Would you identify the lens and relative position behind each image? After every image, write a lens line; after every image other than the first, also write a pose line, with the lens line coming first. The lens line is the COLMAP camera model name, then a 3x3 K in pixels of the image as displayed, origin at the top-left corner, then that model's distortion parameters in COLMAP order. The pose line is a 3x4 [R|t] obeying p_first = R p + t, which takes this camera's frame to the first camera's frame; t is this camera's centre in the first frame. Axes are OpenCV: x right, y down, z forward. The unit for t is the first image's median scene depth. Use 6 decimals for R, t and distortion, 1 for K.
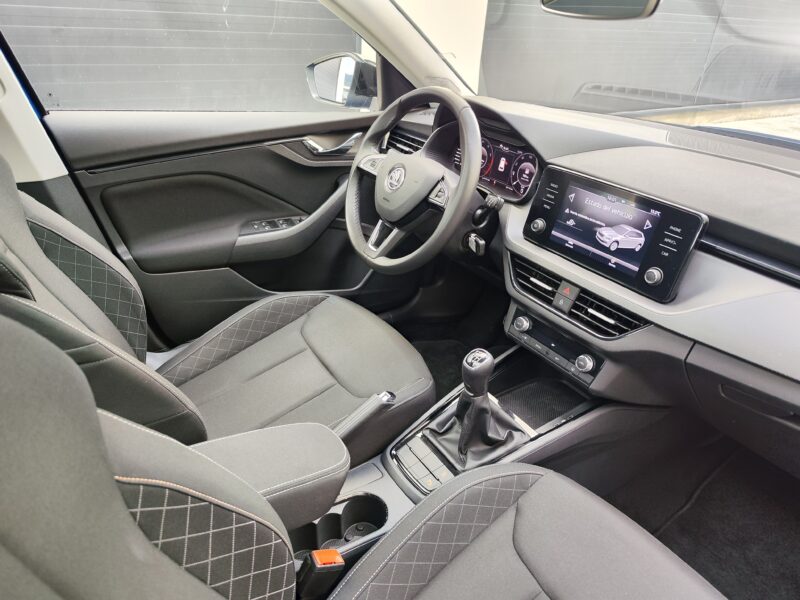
lens RADIAL K [[557.5, 0, 400.0], [0, 557.5, 300.0], [0, 0, 1]] dist [0.031084, -0.106207]
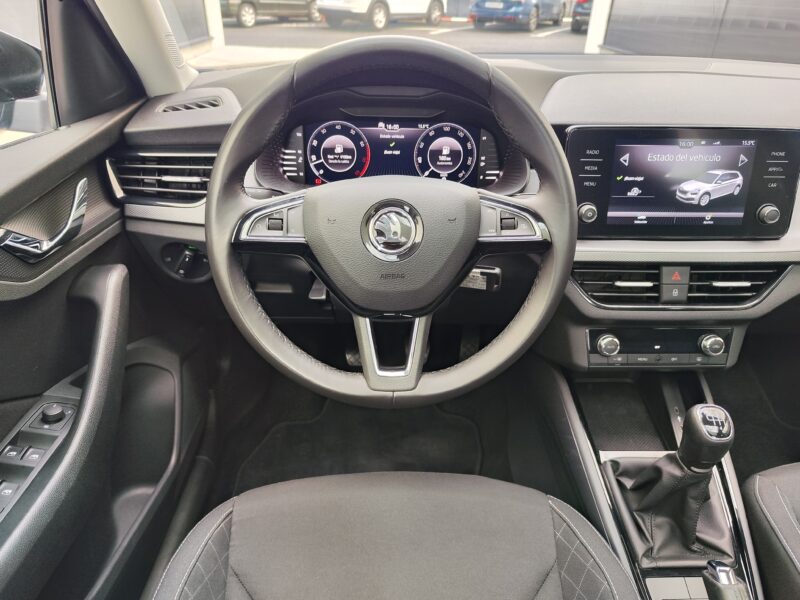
lens RADIAL K [[558.2, 0, 415.2], [0, 558.2, 302.5], [0, 0, 1]] dist [0.041490, -0.040347]
pose [[0.514978, -0.463735, 0.720935, -0.454911], [0.404683, 0.872933, 0.272433, -0.338866], [-0.755665, 0.151454, 0.637207, 0.788133]]
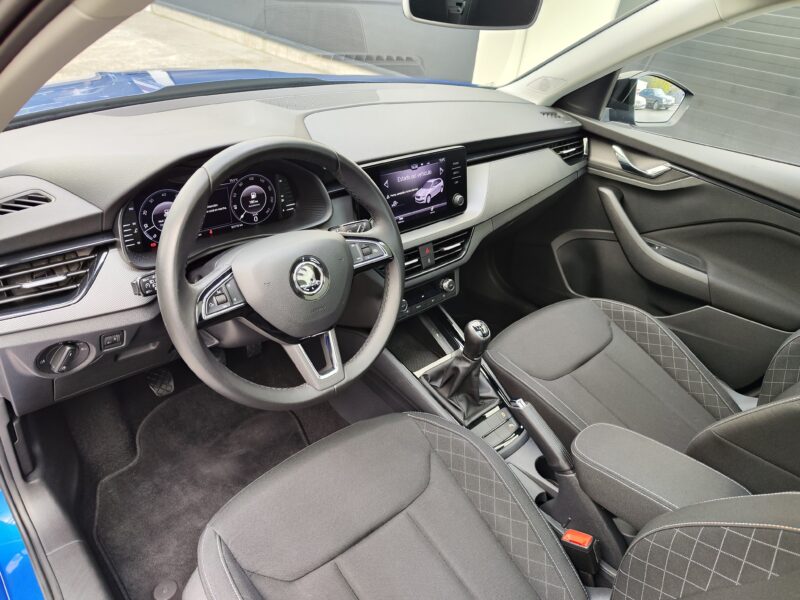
lens RADIAL K [[558.2, 0, 415.2], [0, 558.2, 302.5], [0, 0, 1]] dist [0.041490, -0.040347]
pose [[-0.188274, -0.585205, 0.788726, -0.707402], [0.349586, 0.710556, 0.610654, -0.679325], [-0.917792, 0.390698, 0.070801, 0.986274]]
